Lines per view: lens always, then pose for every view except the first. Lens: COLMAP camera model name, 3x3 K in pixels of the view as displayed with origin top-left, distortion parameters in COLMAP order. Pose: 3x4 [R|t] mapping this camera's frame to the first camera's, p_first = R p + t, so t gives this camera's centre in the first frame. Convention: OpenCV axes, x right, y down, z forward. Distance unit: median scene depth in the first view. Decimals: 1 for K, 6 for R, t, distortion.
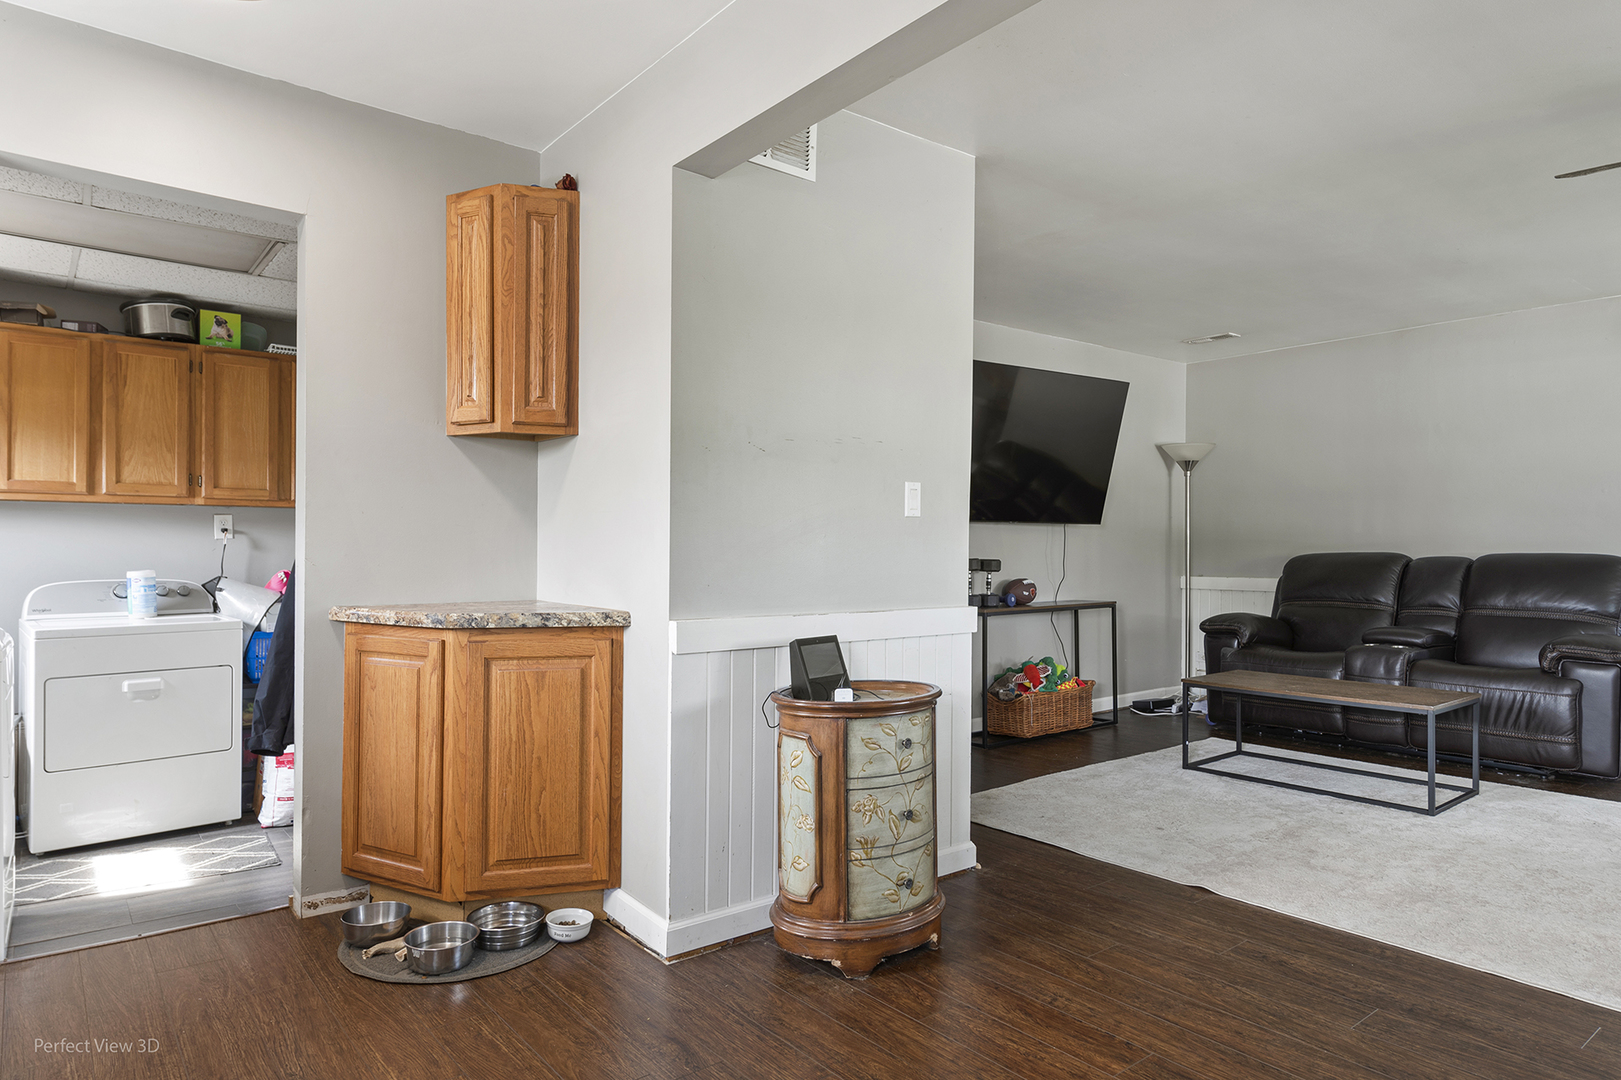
lens RADIAL K [[894.2, 0, 814.6], [0, 894.2, 556.9], [0, 0, 1]] dist [0.018064, -0.004935]
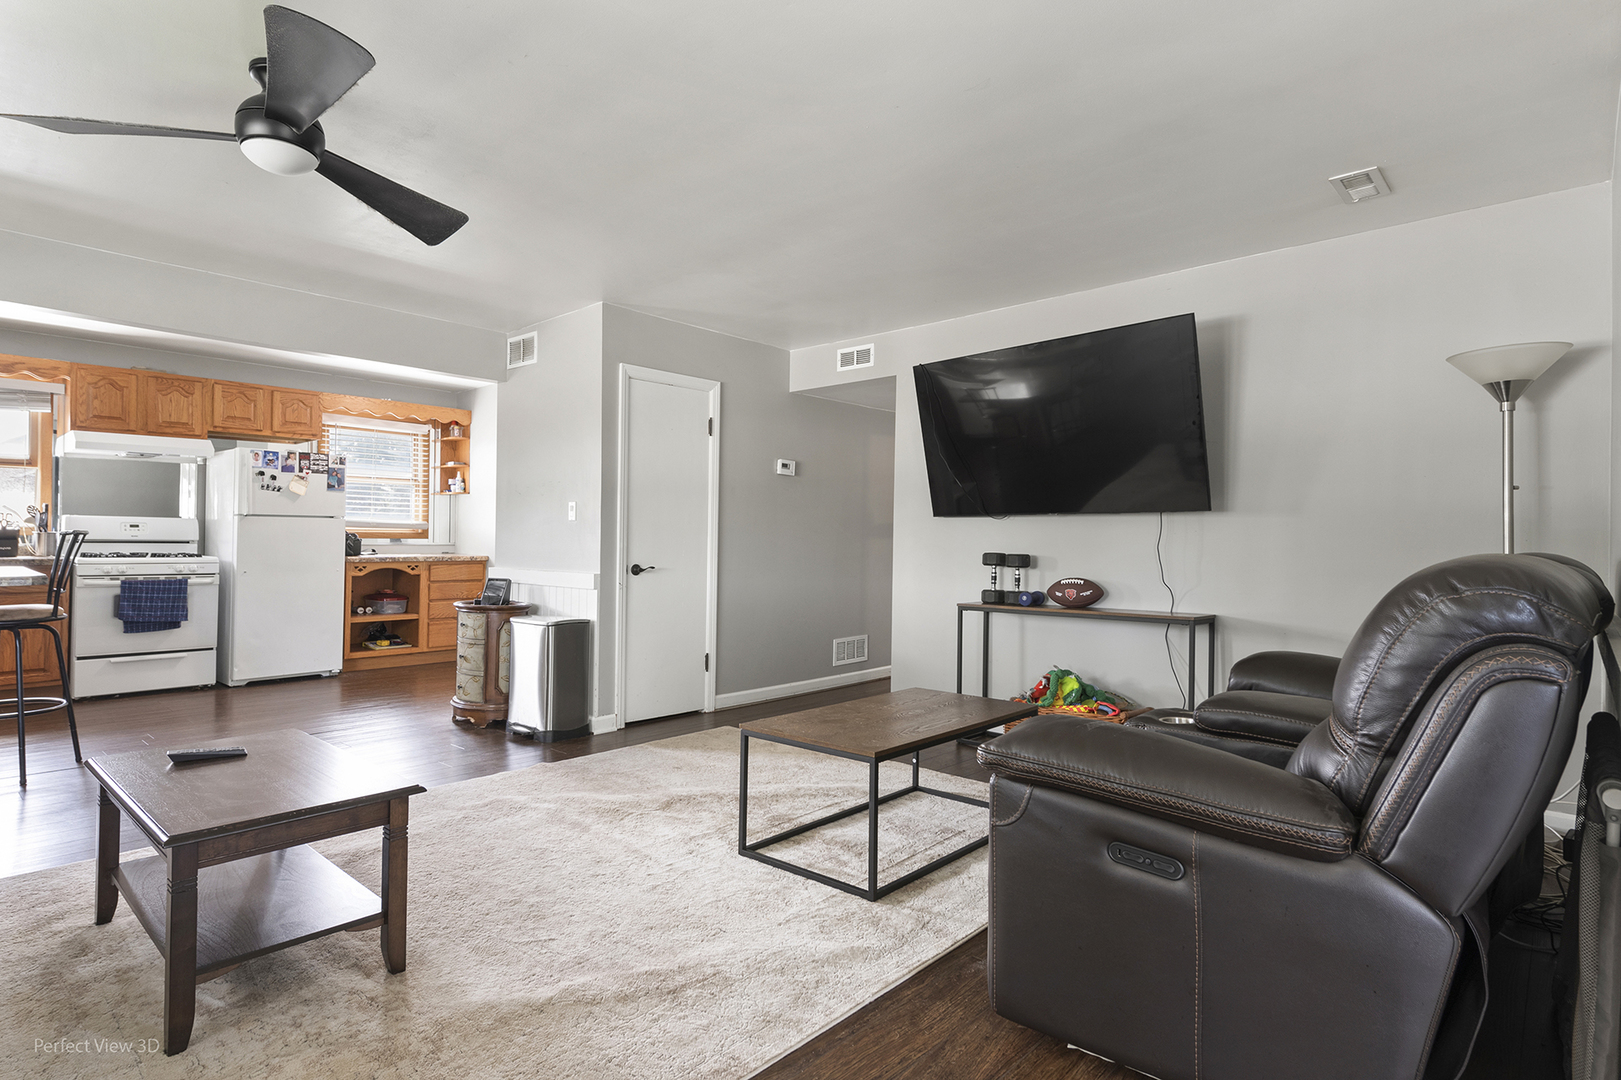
lens RADIAL K [[795.2, 0, 826.0], [0, 795.2, 542.0], [0, 0, 1]] dist [0.014409, -0.001938]
pose [[0.233145, -0.001102, -0.972441, 1.231742], [-0.019337, 0.999796, -0.005769, -0.002365], [0.972250, 0.020149, 0.233076, 0.772262]]
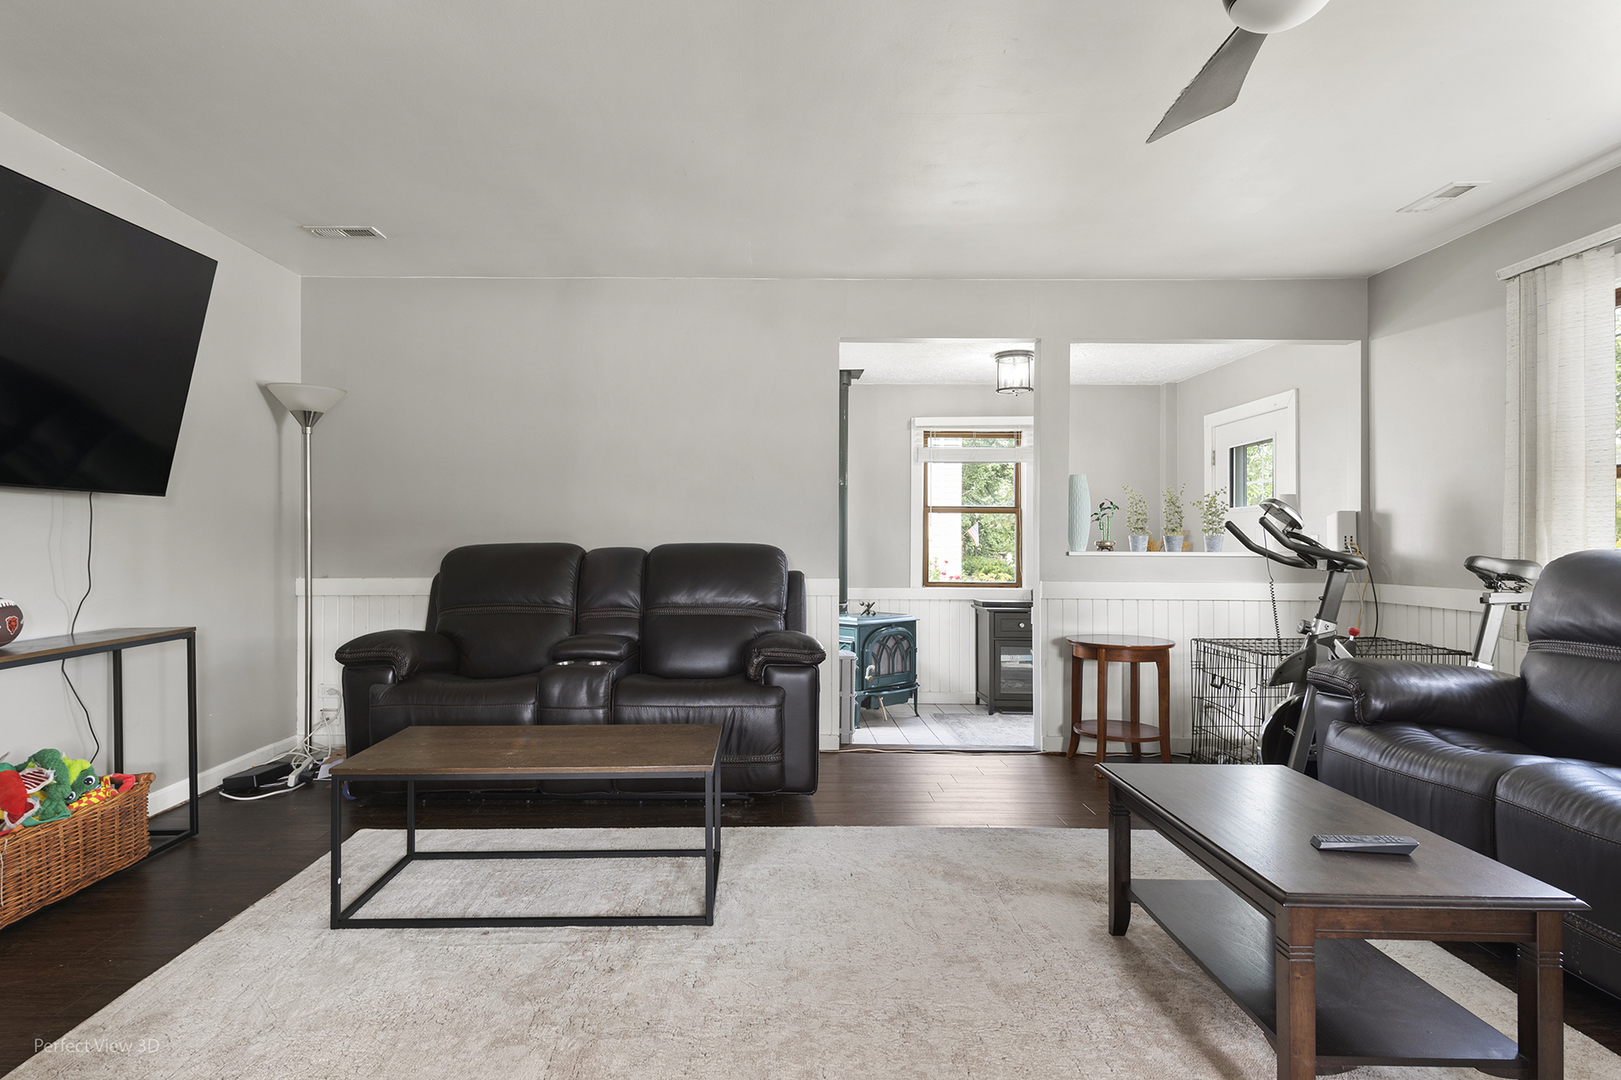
lens RADIAL K [[893.5, 0, 730.6], [0, 893.5, 540.1], [0, 0, 1]] dist [0.018503, -0.000450]
pose [[0.645069, -0.001722, 0.764123, 0.152868], [0.009998, 0.999931, -0.006186, -0.000871], [-0.764059, 0.011630, 0.645041, 0.477725]]
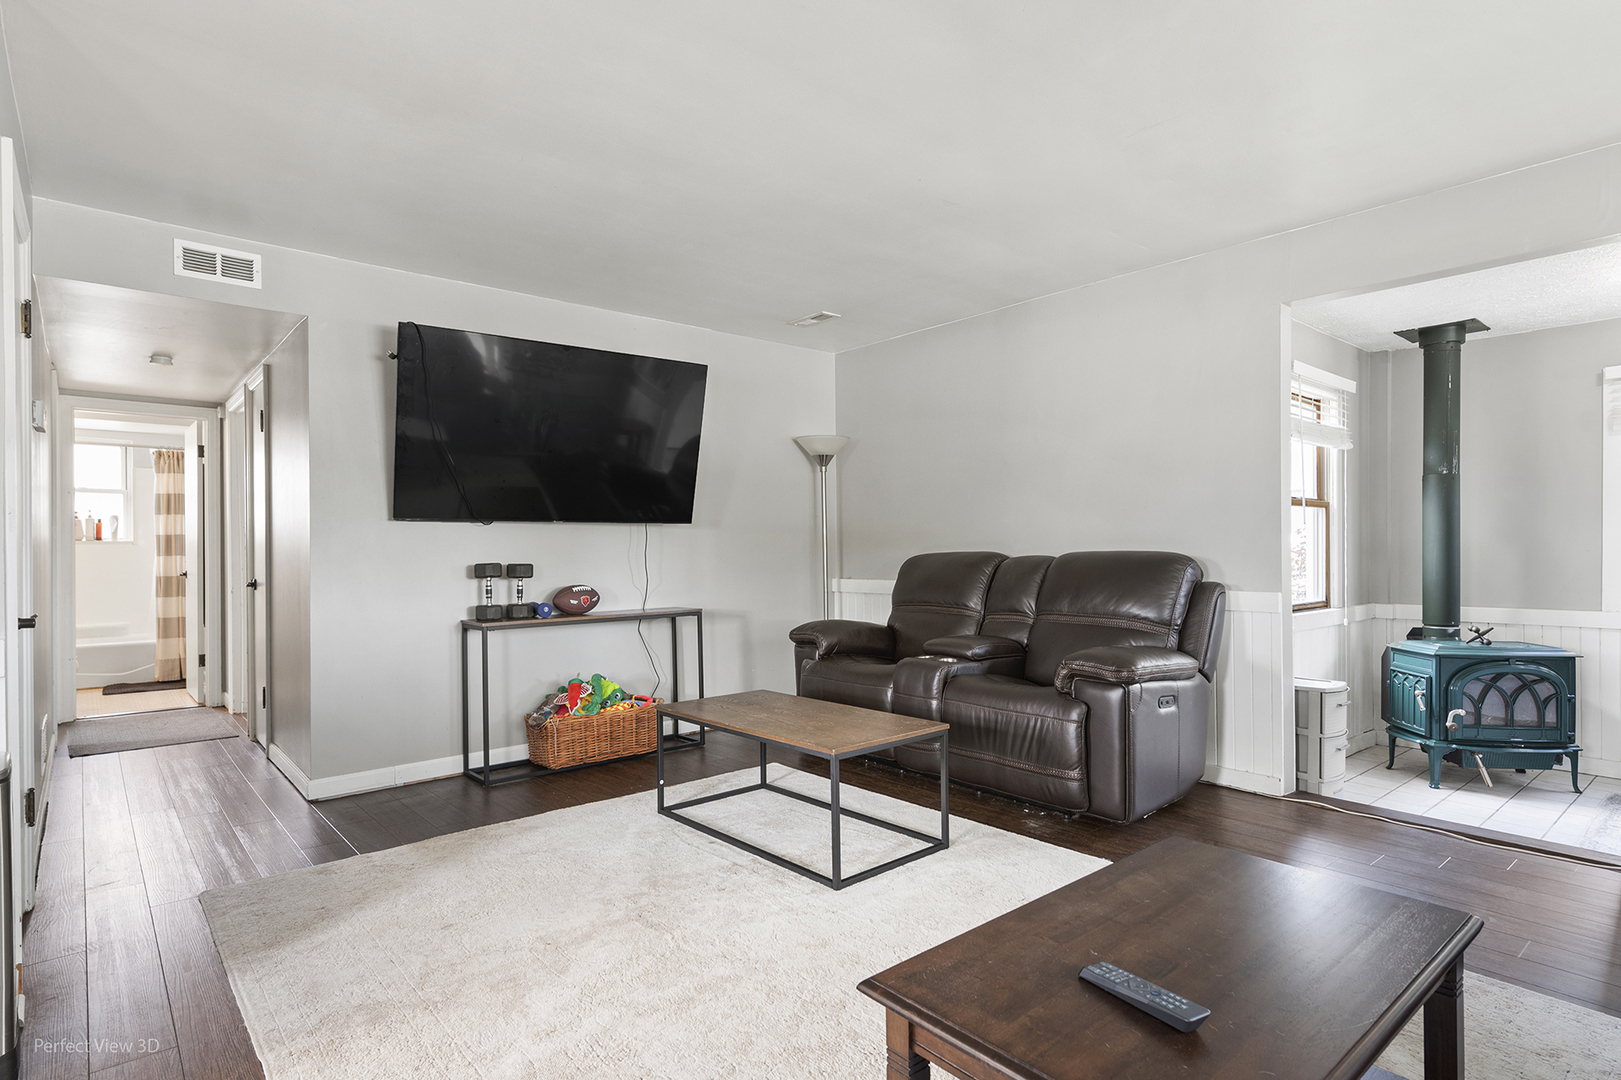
lens RADIAL K [[795.2, 0, 779.5], [0, 795.2, 556.0], [0, 0, 1]] dist [0.014409, -0.001938]
pose [[0.999445, -0.011077, 0.031430, 0.539831], [0.011183, 0.999932, -0.003196, 0.000062], [-0.031392, 0.003546, 0.999501, 0.273107]]
